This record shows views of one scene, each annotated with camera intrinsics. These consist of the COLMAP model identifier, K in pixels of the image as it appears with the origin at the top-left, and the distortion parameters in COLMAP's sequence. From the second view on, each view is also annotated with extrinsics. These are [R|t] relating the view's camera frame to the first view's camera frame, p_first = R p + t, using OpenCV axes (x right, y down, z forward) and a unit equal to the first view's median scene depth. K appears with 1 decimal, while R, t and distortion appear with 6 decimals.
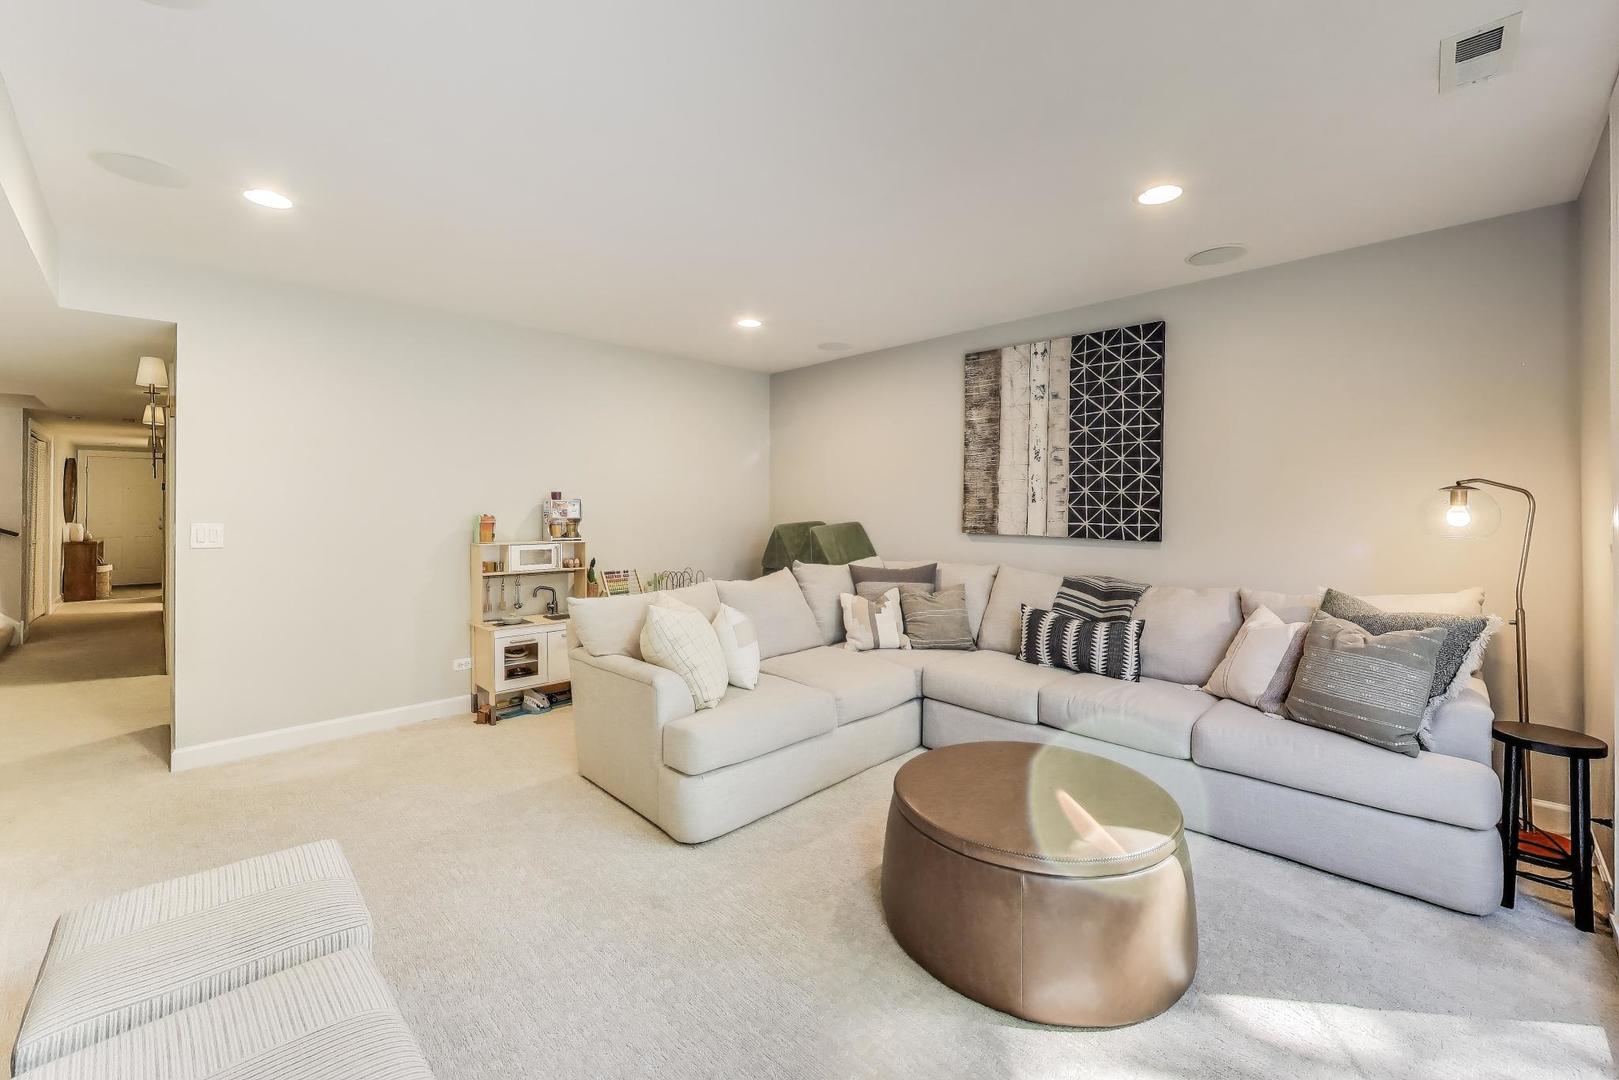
lens RADIAL K [[659.8, 0, 841.4], [0, 659.8, 500.2], [0, 0, 1]] dist [-0.002240, -0.000075]
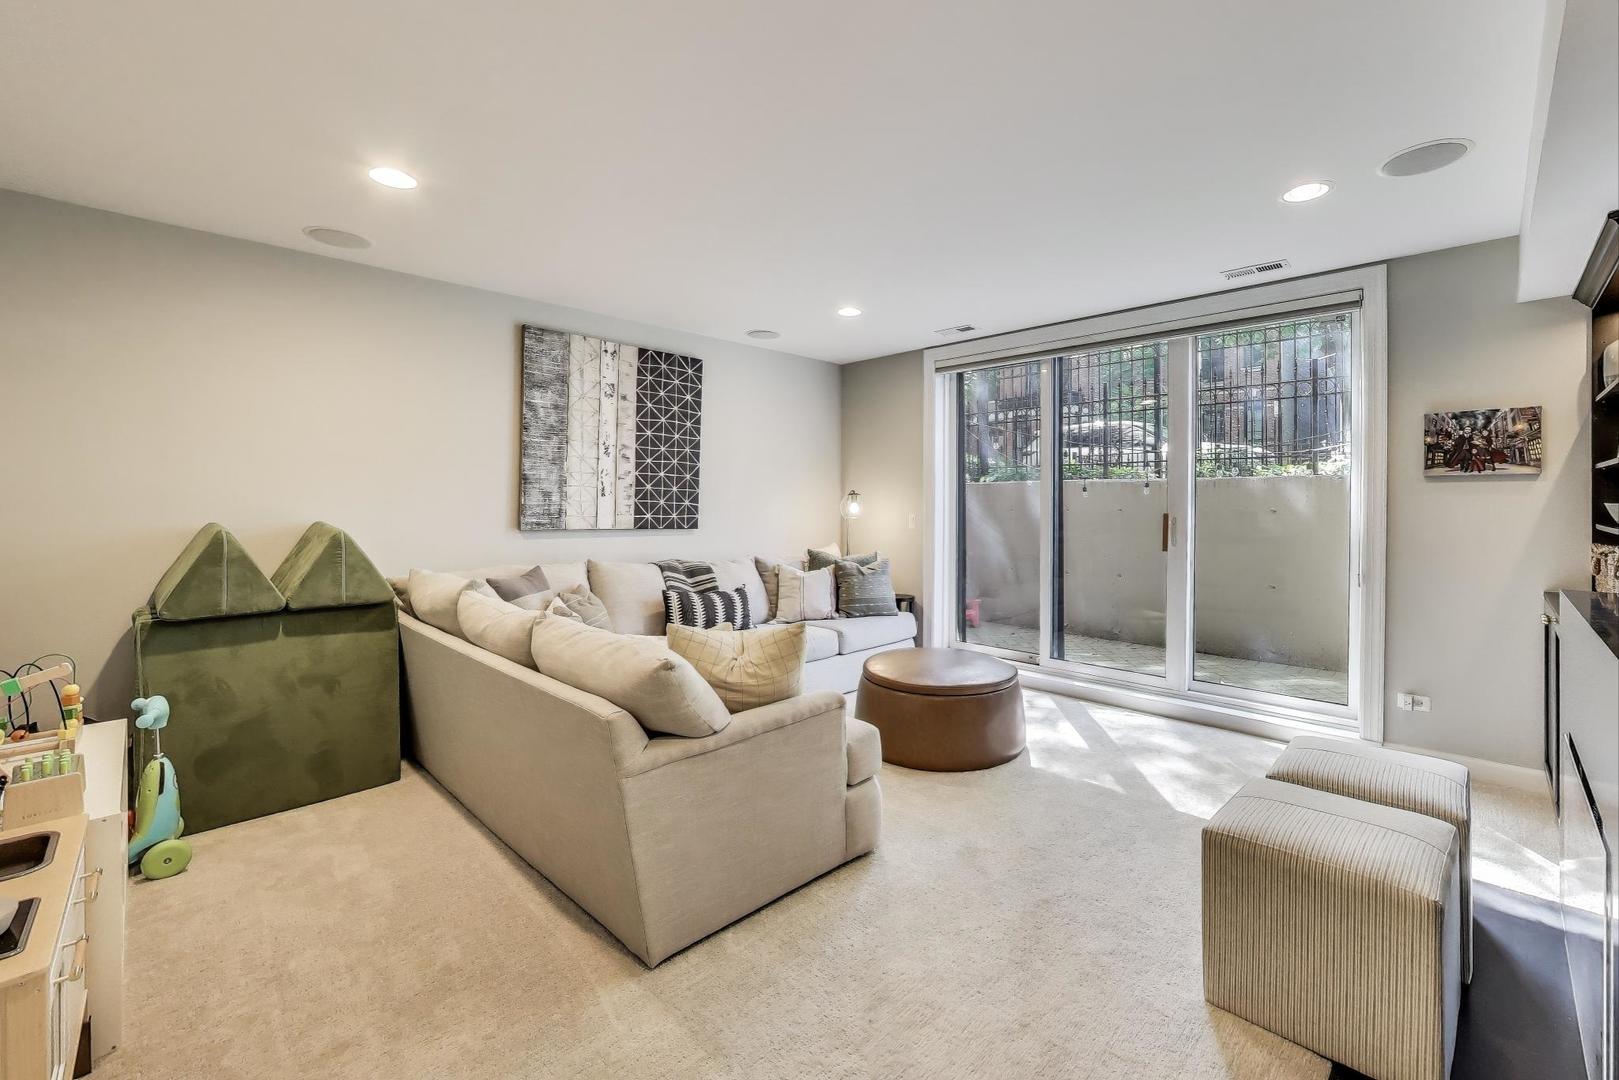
lens RADIAL K [[659.8, 0, 810.2], [0, 659.8, 523.0], [0, 0, 1]] dist [-0.002240, -0.000075]
pose [[0.067277, -0.013989, 0.997636, -0.739405], [-0.004210, 0.999889, 0.014305, 0.029824], [-0.997725, -0.005163, 0.067211, 0.635569]]
